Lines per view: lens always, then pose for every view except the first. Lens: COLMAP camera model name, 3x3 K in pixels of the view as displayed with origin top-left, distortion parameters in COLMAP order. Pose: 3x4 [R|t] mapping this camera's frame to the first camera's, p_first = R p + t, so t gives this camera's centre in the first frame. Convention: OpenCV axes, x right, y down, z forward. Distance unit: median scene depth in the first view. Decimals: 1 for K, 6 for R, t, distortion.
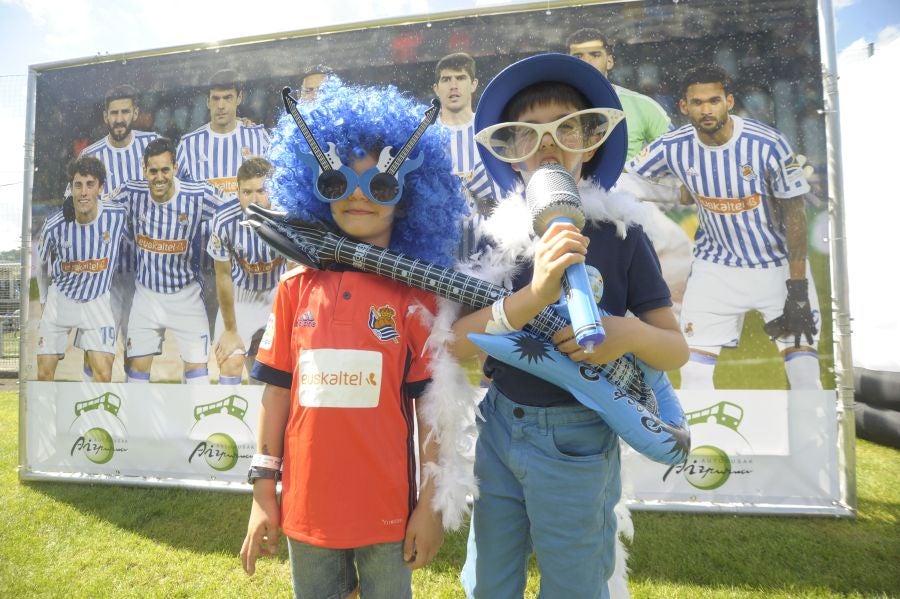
lens RADIAL K [[442.6, 0, 444.1], [0, 442.6, 303.1], [0, 0, 1]] dist [-0.062714, 0.020844]
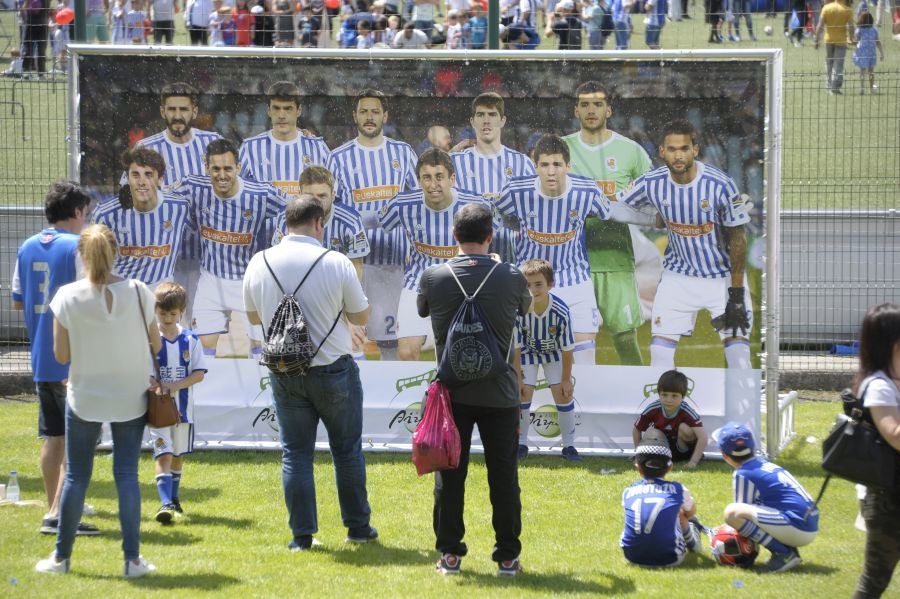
lens RADIAL K [[442.6, 0, 444.1], [0, 442.6, 303.1], [0, 0, 1]] dist [-0.062714, 0.020844]
pose [[0.997233, 0.019861, -0.071641, 0.000893], [-0.017527, 0.999300, 0.033051, -0.020650], [0.072247, -0.031704, 0.996883, -0.260510]]
